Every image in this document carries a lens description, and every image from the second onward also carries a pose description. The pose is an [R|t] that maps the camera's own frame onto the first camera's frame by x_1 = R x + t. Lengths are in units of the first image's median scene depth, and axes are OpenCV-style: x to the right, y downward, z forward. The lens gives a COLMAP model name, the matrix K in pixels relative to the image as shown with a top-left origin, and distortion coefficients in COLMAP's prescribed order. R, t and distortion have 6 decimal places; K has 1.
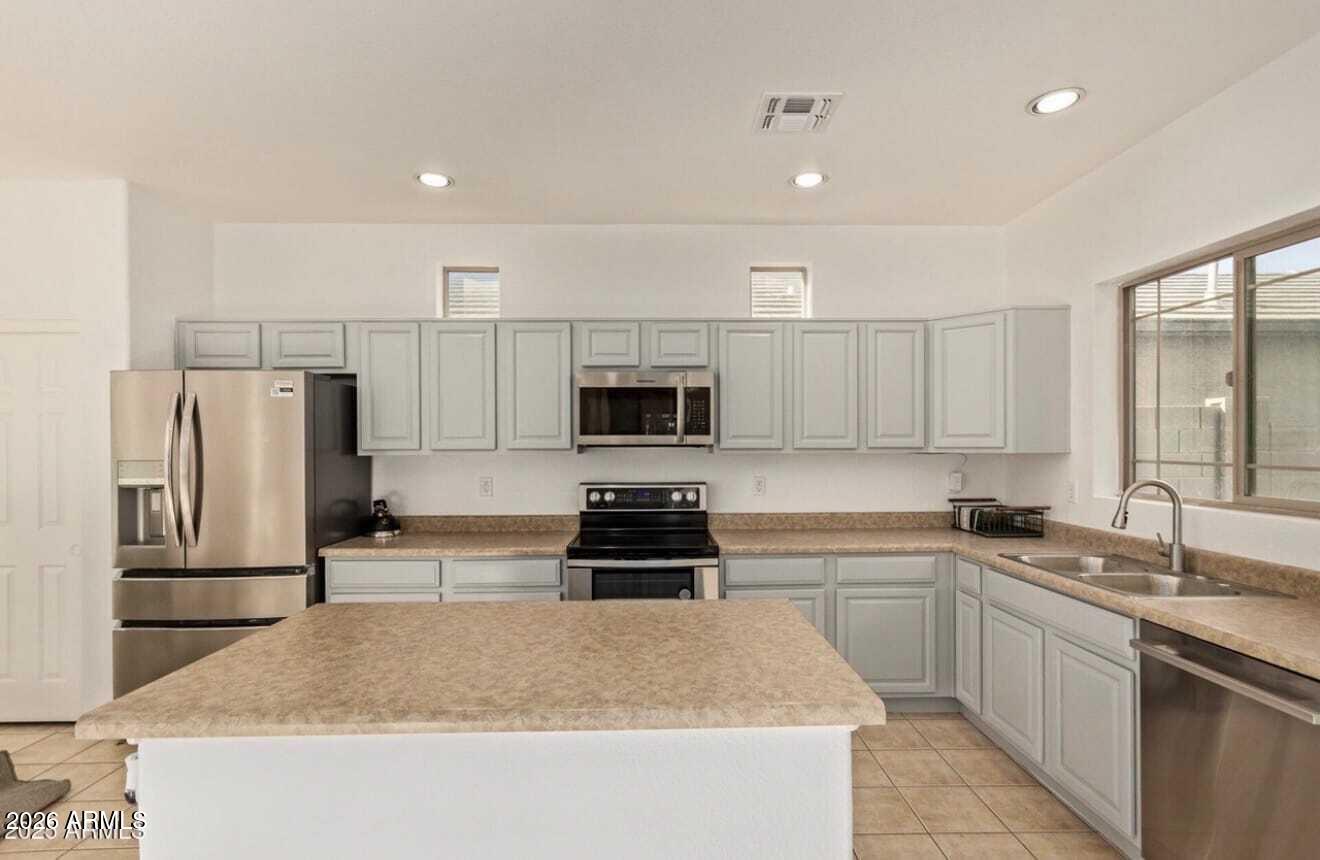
lens RADIAL K [[617.6, 0, 659.0], [0, 617.6, 450.5], [0, 0, 1]] dist [0.003162, 0.002375]
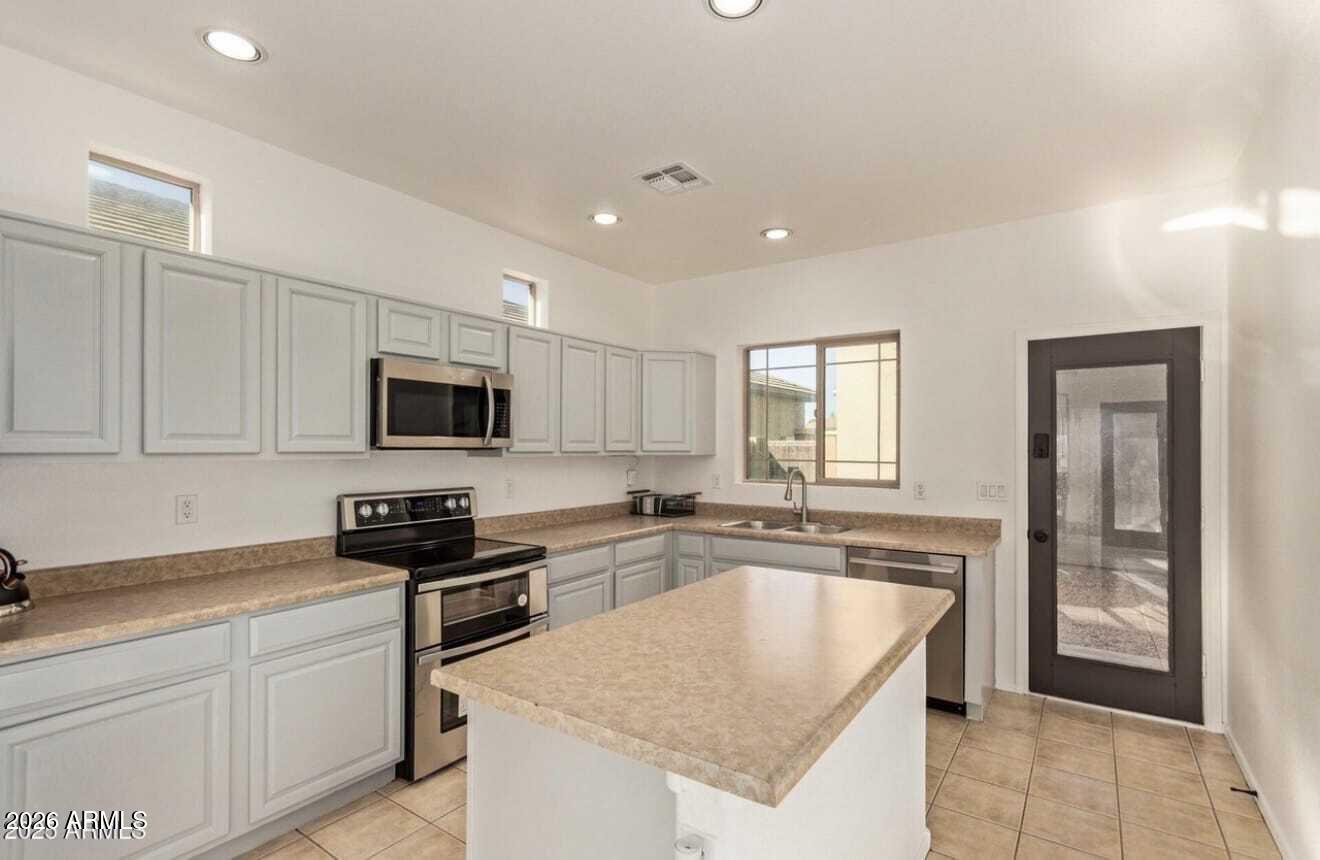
lens RADIAL K [[617.6, 0, 662.0], [0, 617.6, 451.3], [0, 0, 1]] dist [0.003162, 0.002375]
pose [[0.584240, 0.001976, 0.811579, -0.571057], [0.002551, 0.999988, -0.004271, 0.001125], [-0.811577, 0.004565, 0.584227, 0.223545]]
